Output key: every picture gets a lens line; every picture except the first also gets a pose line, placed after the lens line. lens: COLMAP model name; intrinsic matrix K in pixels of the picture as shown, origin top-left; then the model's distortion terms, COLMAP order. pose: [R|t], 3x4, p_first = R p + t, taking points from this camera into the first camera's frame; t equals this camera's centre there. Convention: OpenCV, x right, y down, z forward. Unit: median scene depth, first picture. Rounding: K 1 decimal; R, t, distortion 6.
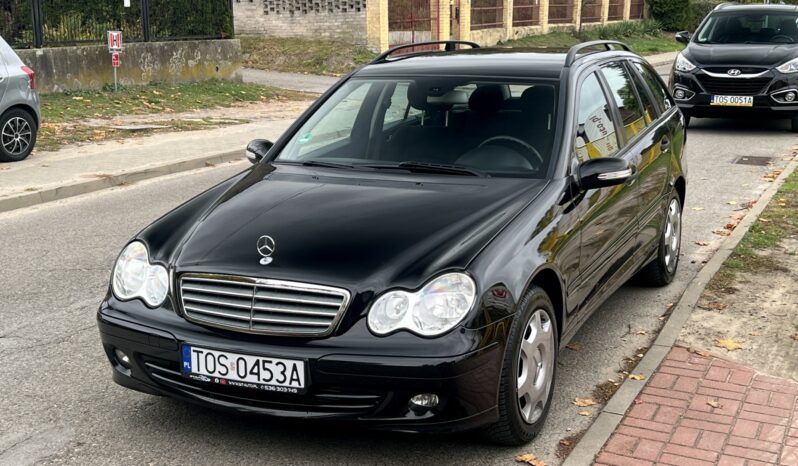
lens RADIAL K [[1072.9, 0, 399.0], [0, 1072.9, 233.0], [0, 0, 1]] dist [0.221784, -0.706861]
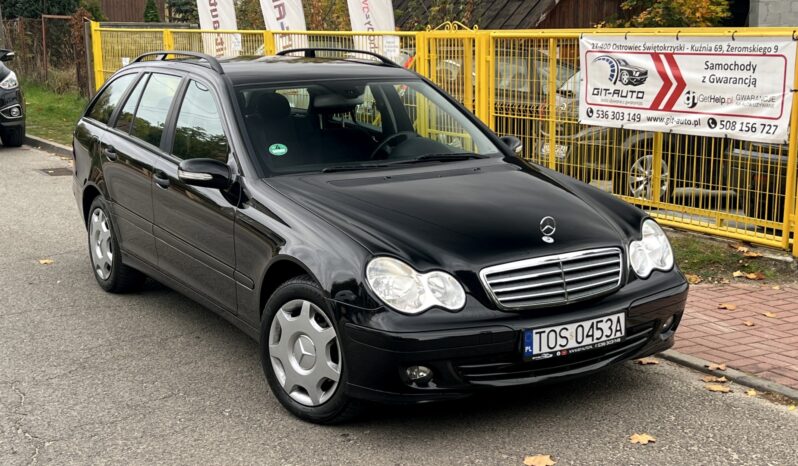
lens RADIAL K [[1072.9, 0, 399.0], [0, 1072.9, 233.0], [0, 0, 1]] dist [0.221784, -0.706861]
pose [[0.566332, -0.155276, 0.809418, -0.322163], [0.172094, 0.982723, 0.068112, -0.023958], [-0.806010, 0.100722, 0.583269, 0.141379]]
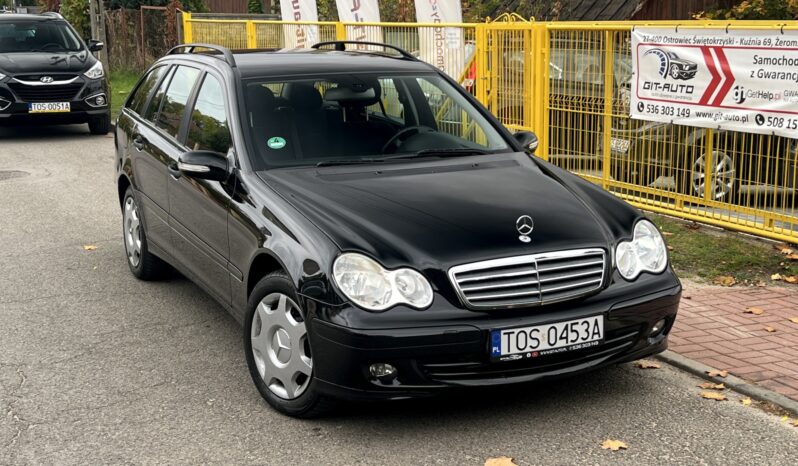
lens RADIAL K [[1072.9, 0, 399.0], [0, 1072.9, 233.0], [0, 0, 1]] dist [0.221784, -0.706861]
pose [[0.646596, -0.149652, 0.748010, -0.296790], [0.157932, 0.985585, 0.060663, -0.019129], [-0.746305, 0.078911, 0.660910, 0.111955]]
